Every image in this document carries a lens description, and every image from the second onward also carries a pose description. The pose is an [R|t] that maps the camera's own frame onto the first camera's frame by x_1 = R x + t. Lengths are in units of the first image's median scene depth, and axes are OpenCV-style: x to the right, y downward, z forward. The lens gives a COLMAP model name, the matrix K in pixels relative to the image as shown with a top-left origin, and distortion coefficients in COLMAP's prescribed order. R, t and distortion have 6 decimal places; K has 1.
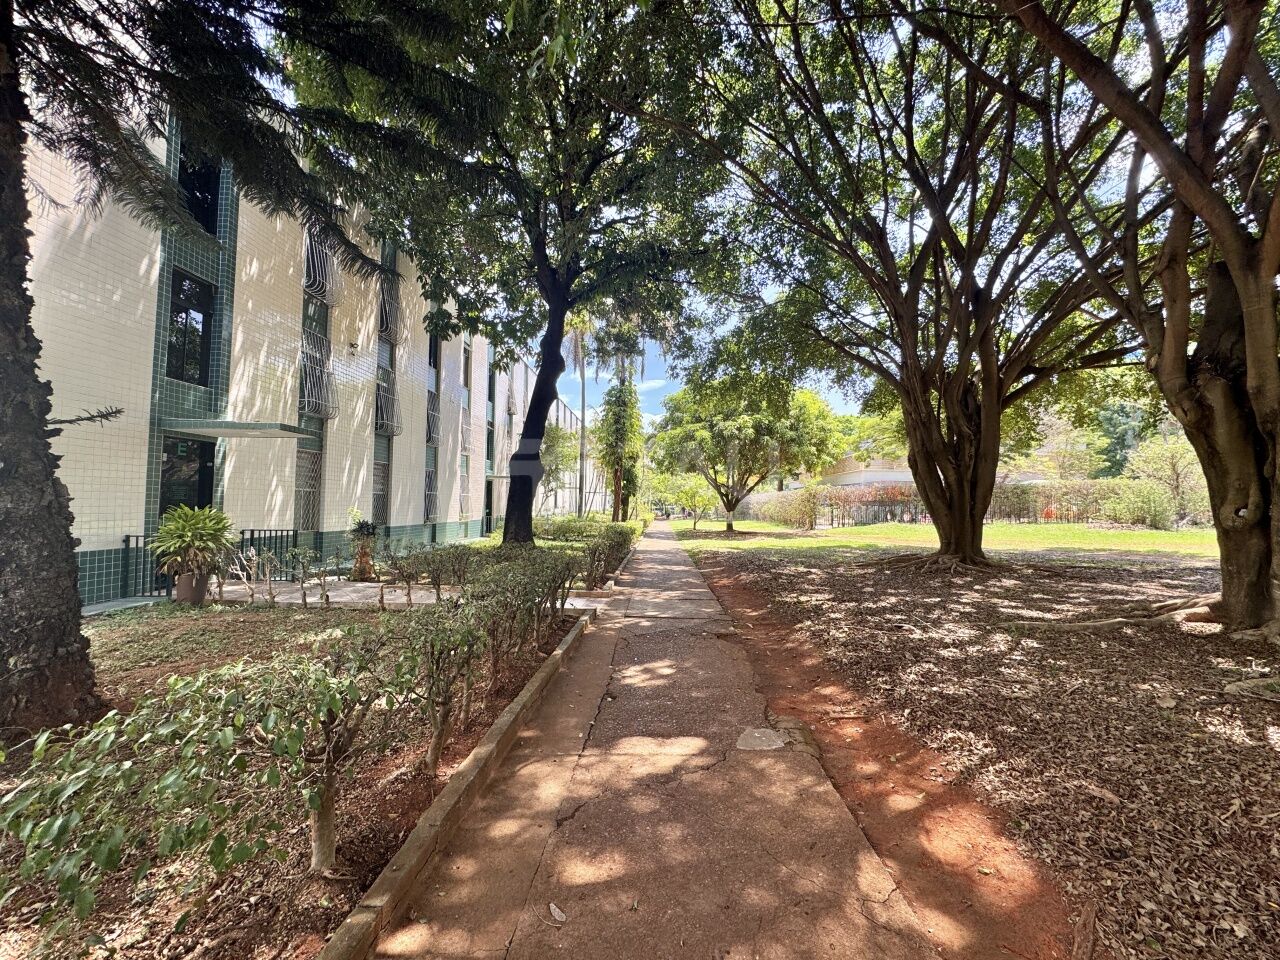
lens RADIAL K [[512.0, 0, 639.4], [0, 512.0, 477.3], [0, 0, 1]] dist [-0.001456, -0.000228]
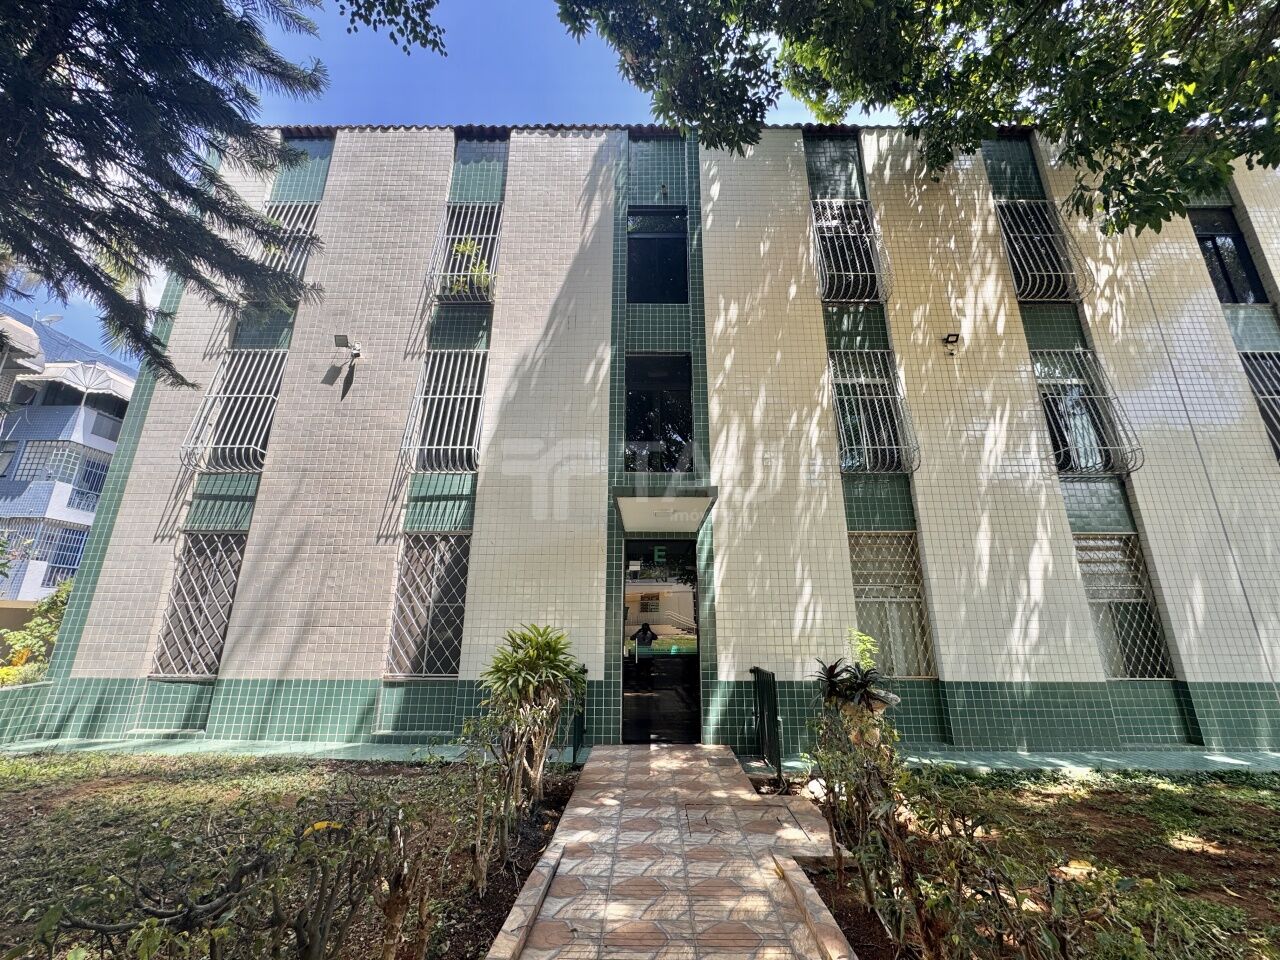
lens RADIAL K [[512.0, 0, 639.4], [0, 512.0, 477.3], [0, 0, 1]] dist [-0.001456, -0.000228]
pose [[0.041722, -0.285898, -0.957351, -0.050027], [0.050390, 0.957569, -0.283766, 0.027858], [0.997858, -0.036401, 0.054358, 0.466300]]
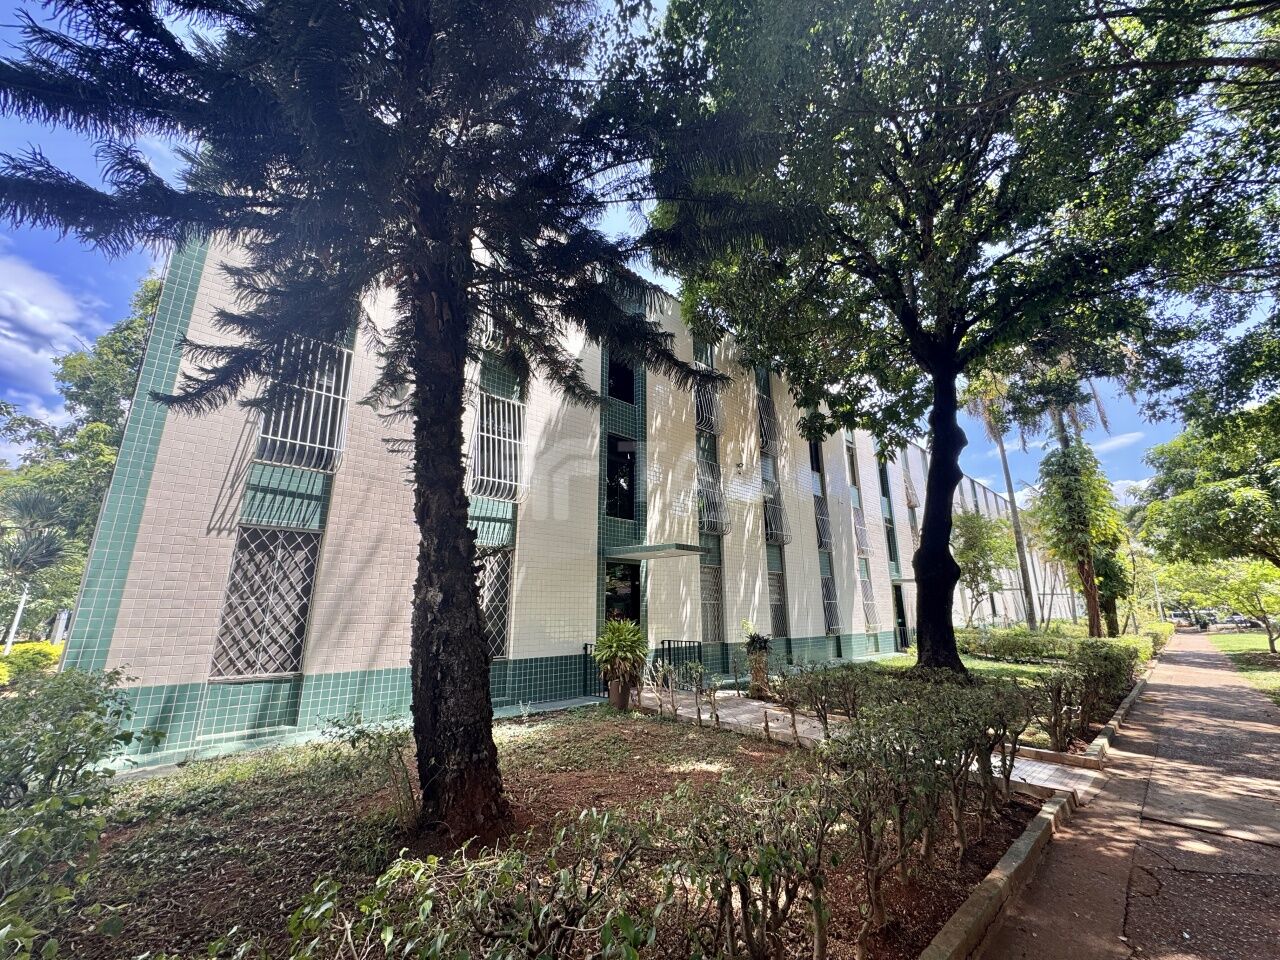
lens RADIAL K [[512.0, 0, 639.4], [0, 512.0, 477.3], [0, 0, 1]] dist [-0.001456, -0.000228]
pose [[0.724909, -0.184220, -0.663754, 0.005827], [0.046306, 0.974429, -0.219873, -0.001361], [0.687286, 0.128652, 0.714903, 0.057339]]
